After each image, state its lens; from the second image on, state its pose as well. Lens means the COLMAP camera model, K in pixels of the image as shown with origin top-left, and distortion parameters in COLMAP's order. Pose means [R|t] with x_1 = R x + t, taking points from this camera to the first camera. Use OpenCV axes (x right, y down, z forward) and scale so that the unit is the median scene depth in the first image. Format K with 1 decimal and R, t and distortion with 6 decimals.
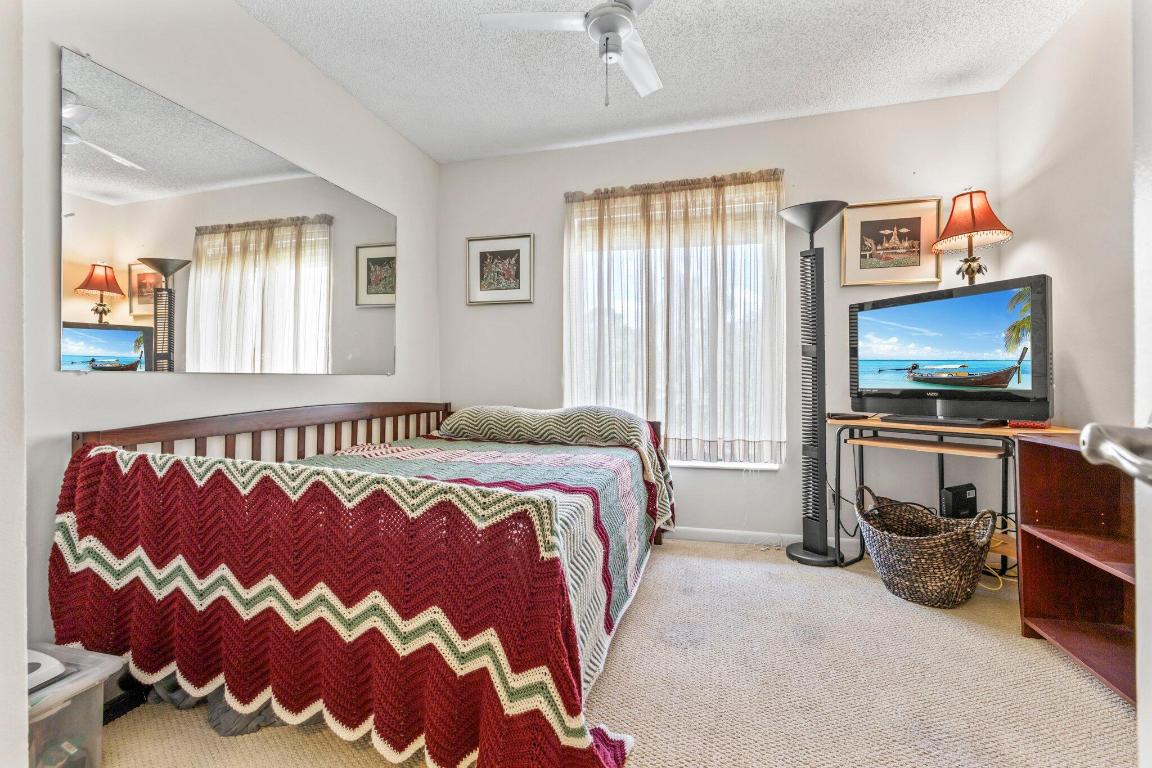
lens RADIAL K [[497.5, 0, 575.0], [0, 497.5, 384.5], [0, 0, 1]] dist [0.013339, -0.000744]
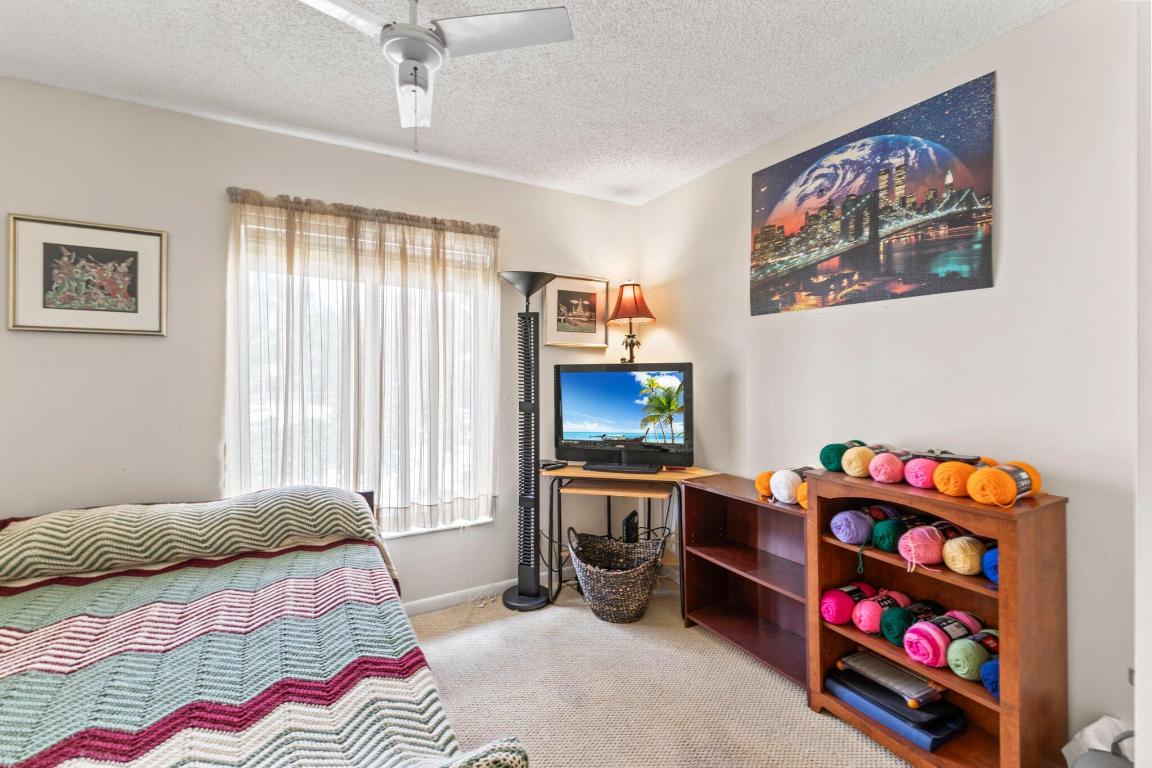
lens RADIAL K [[497.5, 0, 641.9], [0, 497.5, 409.9], [0, 0, 1]] dist [0.013339, -0.000744]
pose [[0.710374, -0.001508, 0.703823, -0.101276], [0.001701, 0.999998, 0.000426, -0.062817], [-0.703822, 0.000894, 0.710375, 0.076833]]
